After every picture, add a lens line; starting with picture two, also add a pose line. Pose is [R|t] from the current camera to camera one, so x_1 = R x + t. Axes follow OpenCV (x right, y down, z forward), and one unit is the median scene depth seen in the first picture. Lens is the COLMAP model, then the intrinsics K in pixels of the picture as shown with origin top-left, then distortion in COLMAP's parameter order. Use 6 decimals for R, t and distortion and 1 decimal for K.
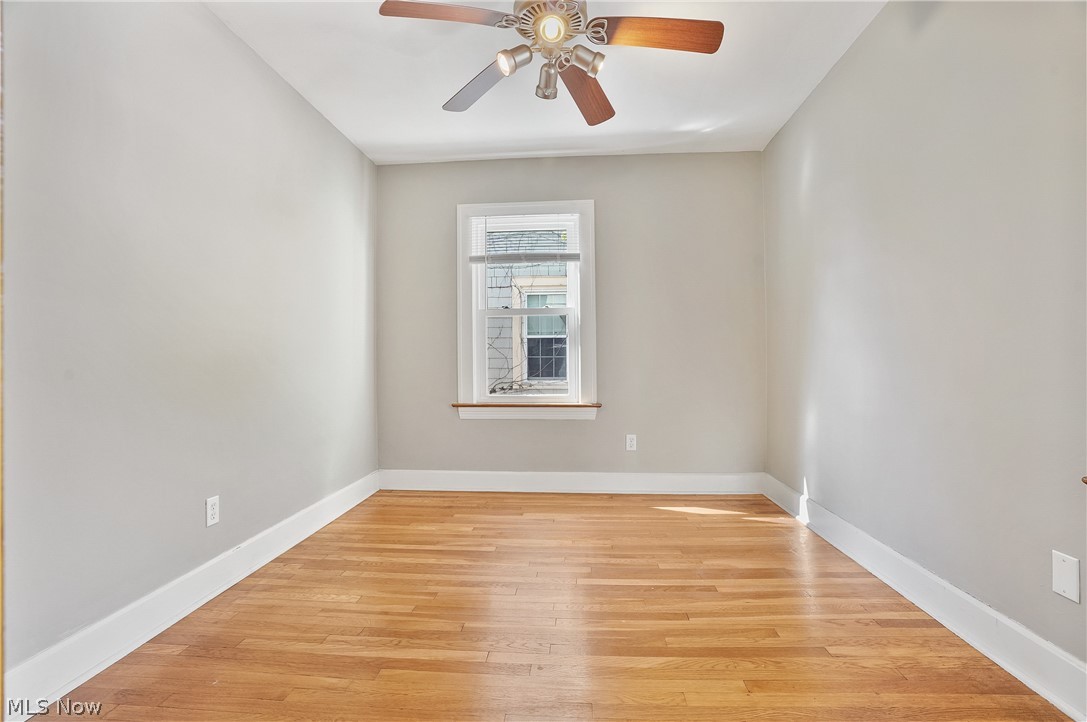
lens RADIAL K [[504.0, 0, 545.0], [0, 504.0, 361.9], [0, 0, 1]] dist [-0.063297, 0.020634]
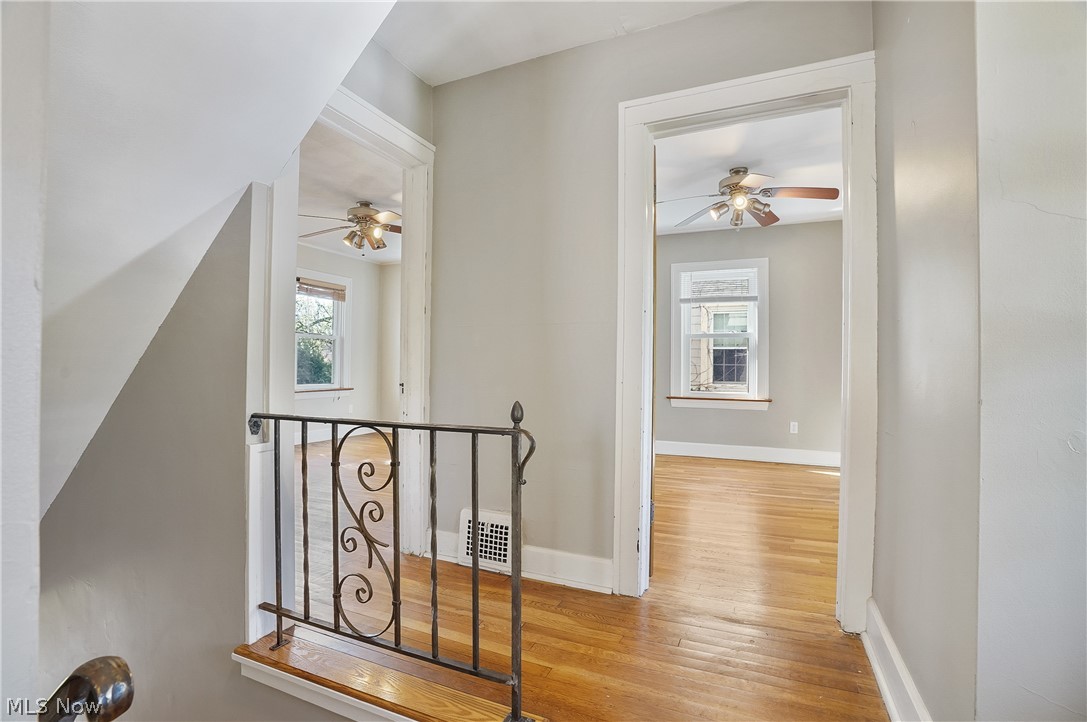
lens RADIAL K [[504.0, 0, 545.8], [0, 504.0, 363.2], [0, 0, 1]] dist [-0.063297, 0.020634]
pose [[0.942578, 0.014690, -0.333663, -0.022982], [-0.016539, 0.999860, -0.002700, -0.006292], [0.333577, 0.008063, 0.942689, -0.524719]]
